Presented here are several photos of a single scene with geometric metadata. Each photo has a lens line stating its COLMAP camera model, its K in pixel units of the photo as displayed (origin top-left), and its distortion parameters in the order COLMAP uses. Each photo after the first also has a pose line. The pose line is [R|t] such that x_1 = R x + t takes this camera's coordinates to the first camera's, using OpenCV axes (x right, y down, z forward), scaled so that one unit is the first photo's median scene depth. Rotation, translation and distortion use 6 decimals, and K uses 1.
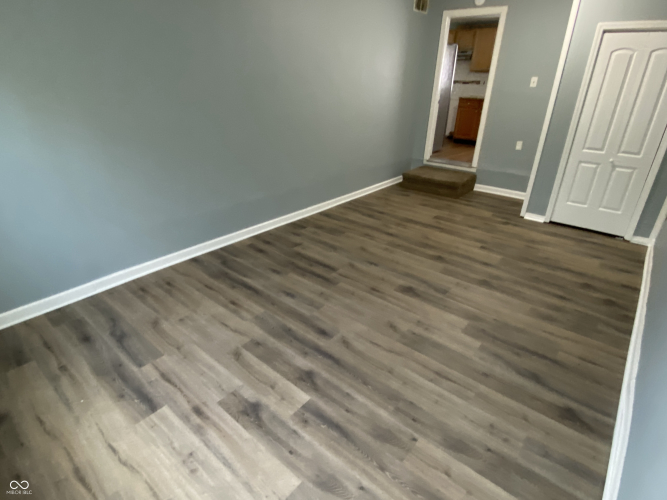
lens RADIAL K [[359.8, 0, 333.5], [0, 359.8, 250.0], [0, 0, 1]] dist [0.034677, -0.056630]
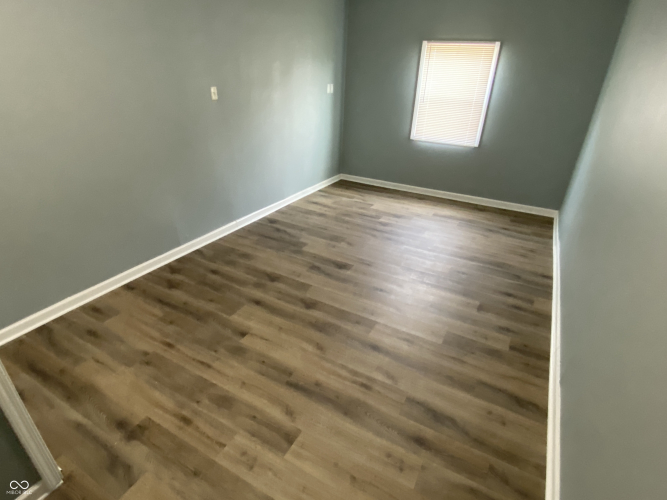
lens RADIAL K [[359.8, 0, 333.5], [0, 359.8, 250.0], [0, 0, 1]] dist [0.034677, -0.056630]
pose [[-0.978765, 0.054779, -0.197532, 0.473338], [-0.124198, 0.608150, 0.784047, -0.865987], [0.163078, 0.791930, -0.588432, 1.670949]]
